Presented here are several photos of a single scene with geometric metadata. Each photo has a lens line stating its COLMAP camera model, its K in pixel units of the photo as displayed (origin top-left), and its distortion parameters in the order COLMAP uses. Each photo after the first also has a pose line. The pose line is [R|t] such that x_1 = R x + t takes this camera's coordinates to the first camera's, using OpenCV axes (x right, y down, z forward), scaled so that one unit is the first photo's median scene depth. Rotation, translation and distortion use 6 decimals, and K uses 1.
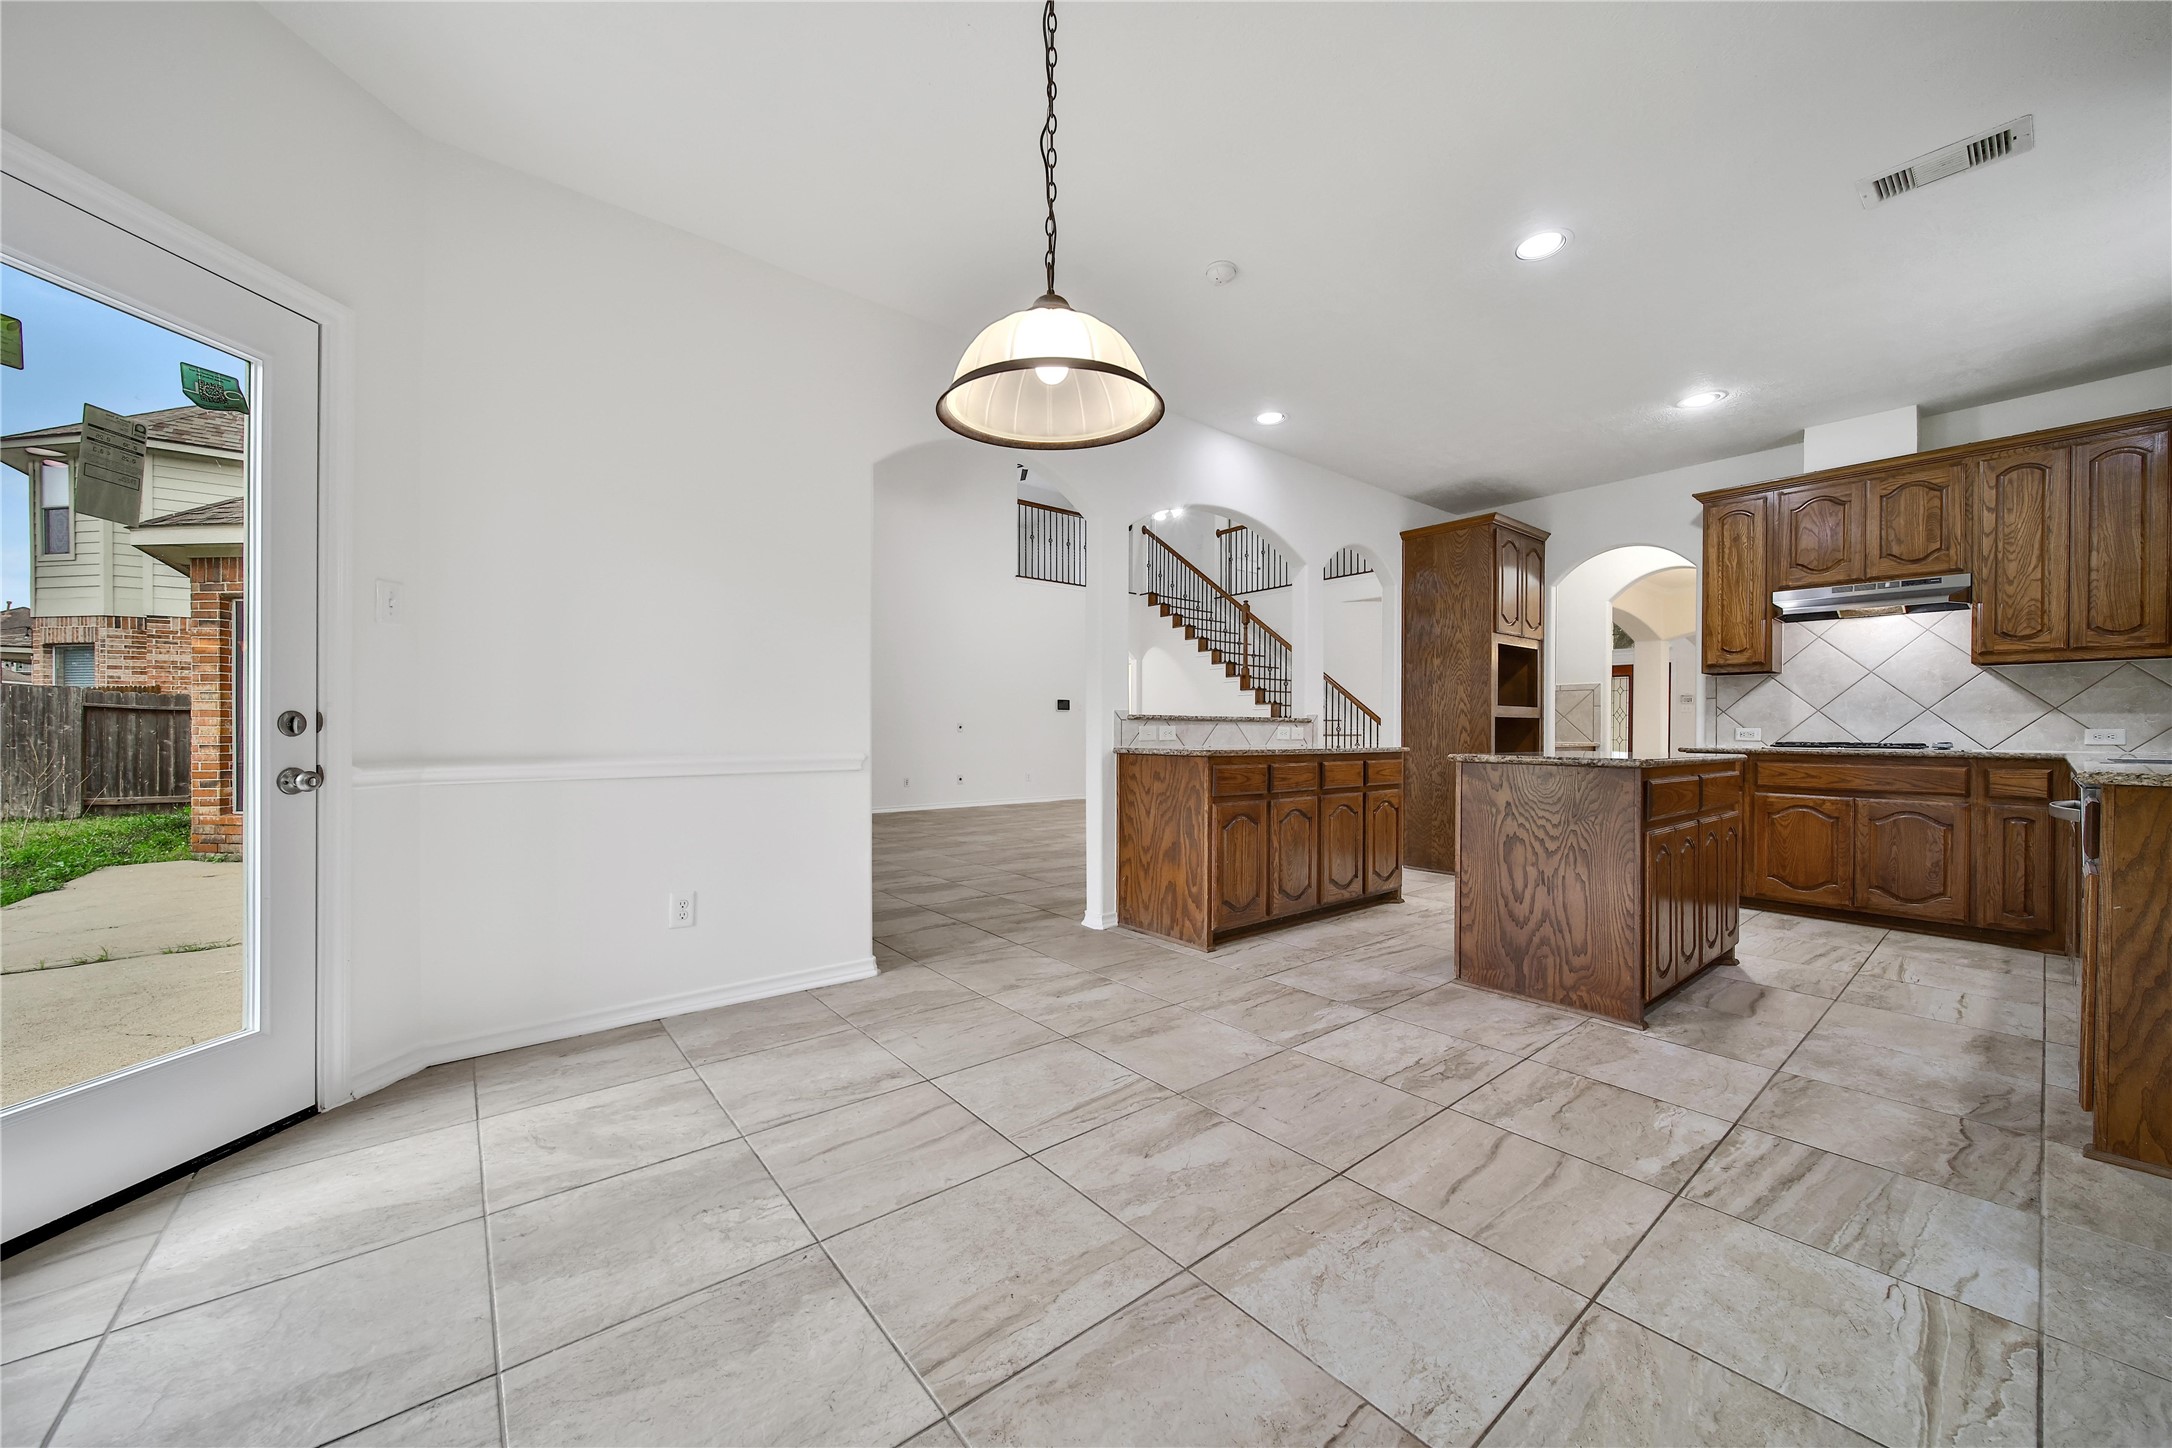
lens RADIAL K [[780.8, 0, 1043.0], [0, 780.8, 728.8], [0, 0, 1]] dist [-0.000846, -0.000683]
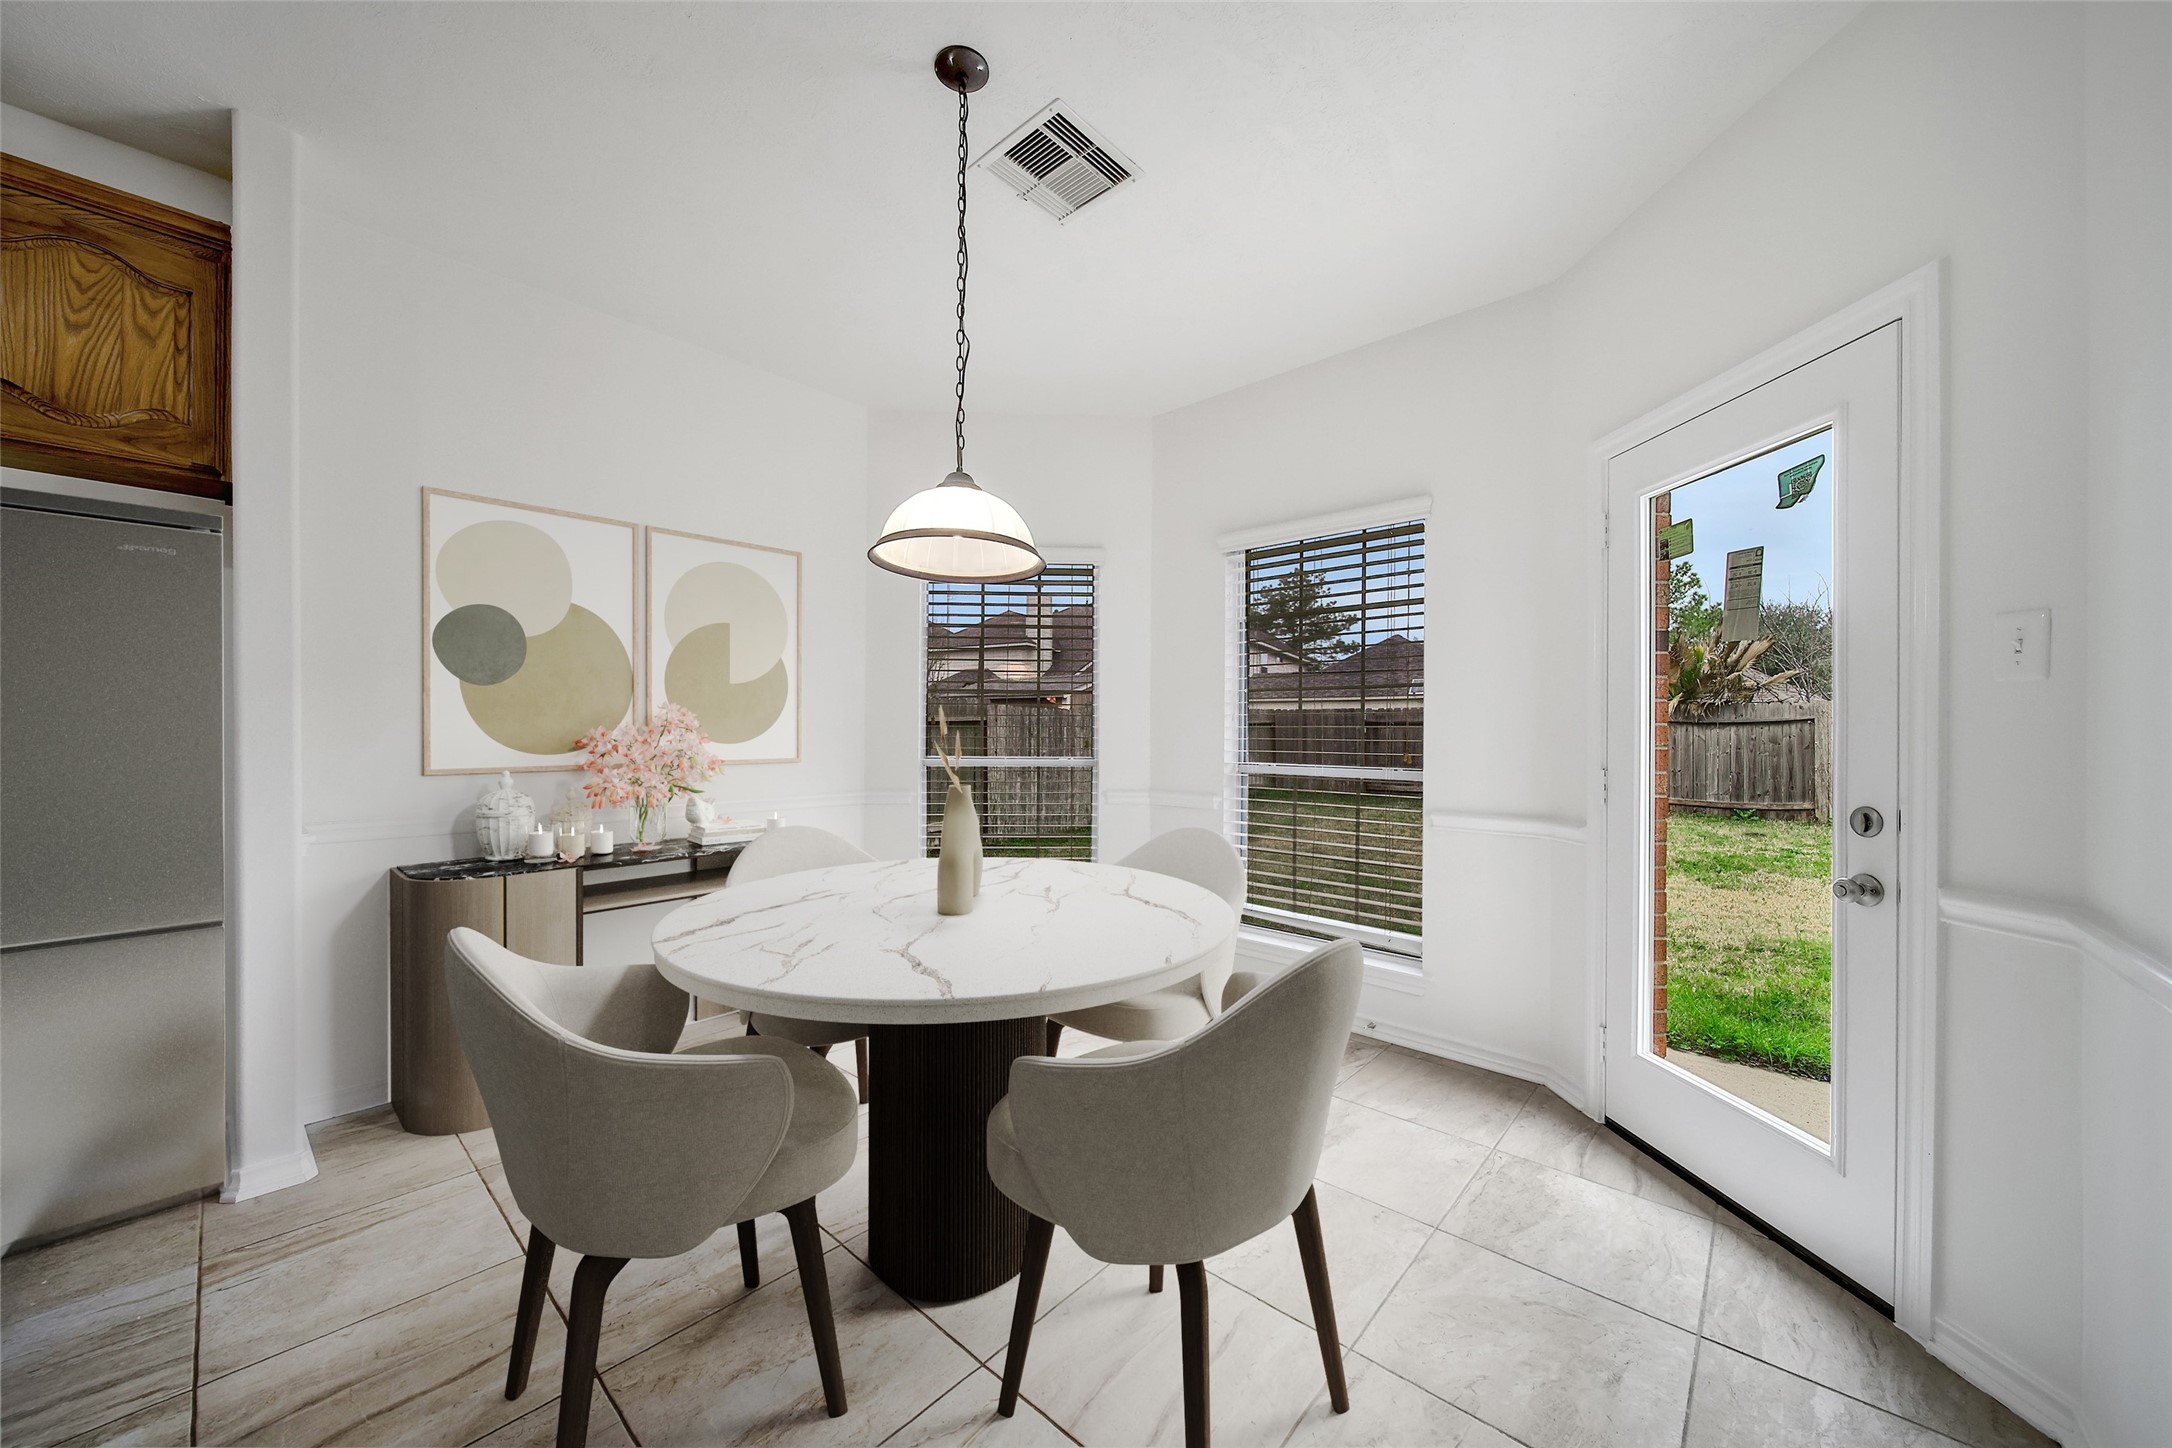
lens RADIAL K [[780.8, 0, 1043.0], [0, 780.8, 728.8], [0, 0, 1]] dist [-0.000846, -0.000683]
pose [[-0.988506, -0.011734, -0.150724, 0.026523], [-0.010308, 0.999894, -0.010234, -0.048407], [0.150828, -0.008562, -0.988523, 0.905260]]
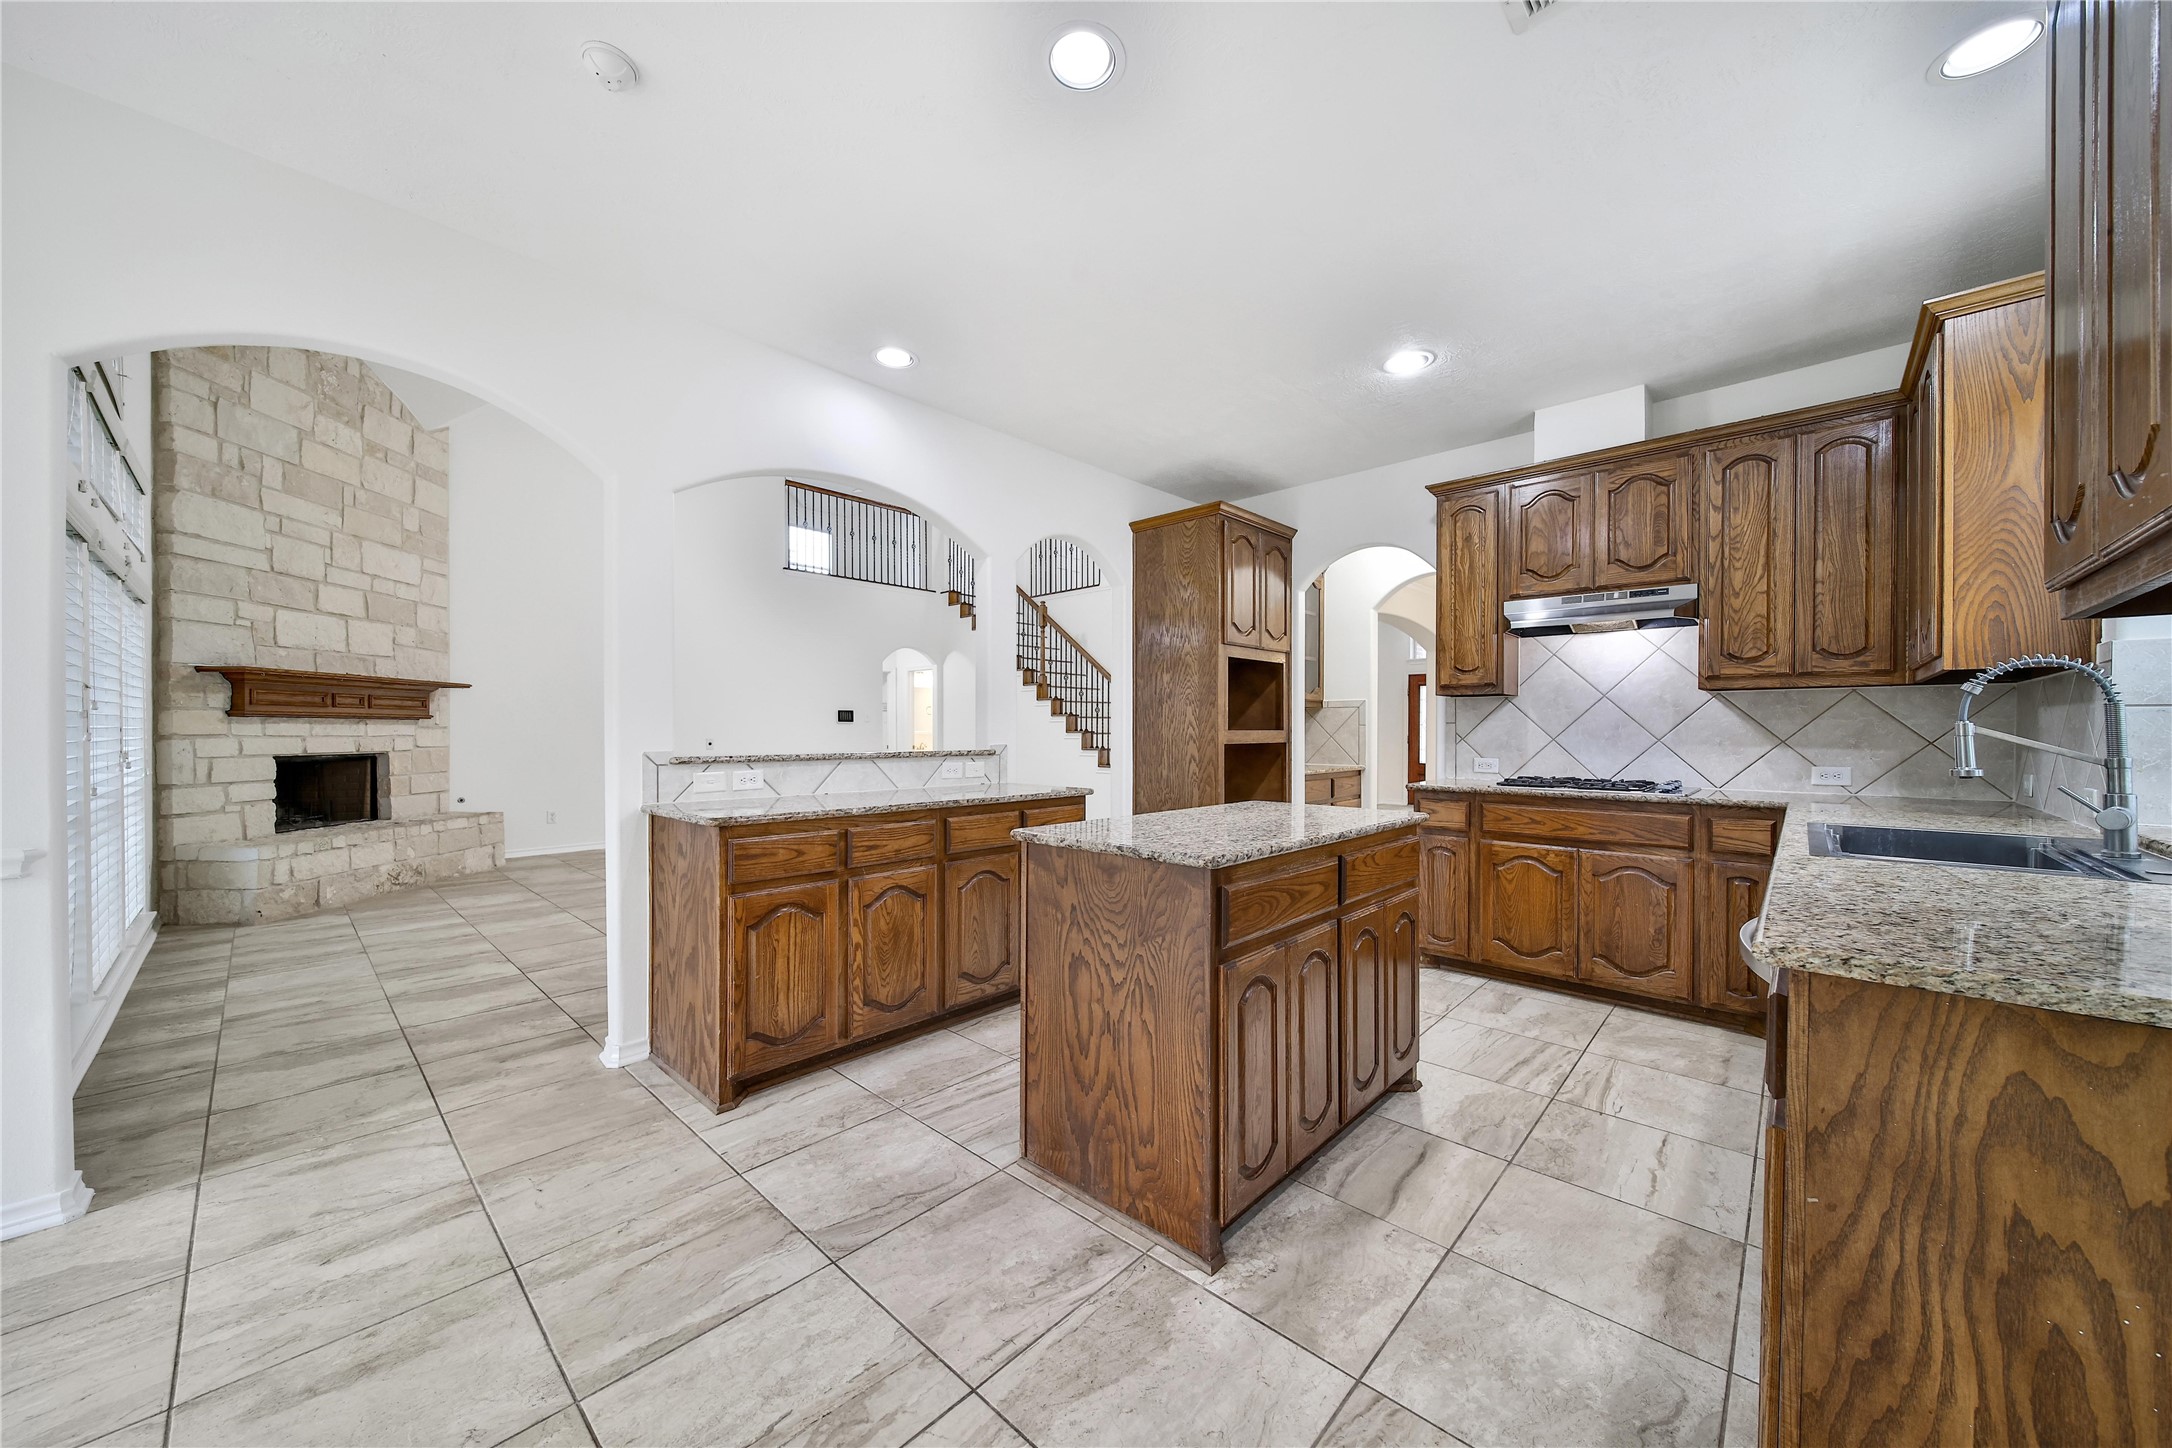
lens RADIAL K [[779.3, 0, 1057.4], [0, 779.3, 730.5], [0, 0, 1]] dist [0.002171, -0.001860]
pose [[0.989290, -0.005947, 0.145841, 0.395483], [0.005349, 0.999976, 0.004490, -0.049313], [-0.145864, -0.003662, 0.989298, 0.273227]]
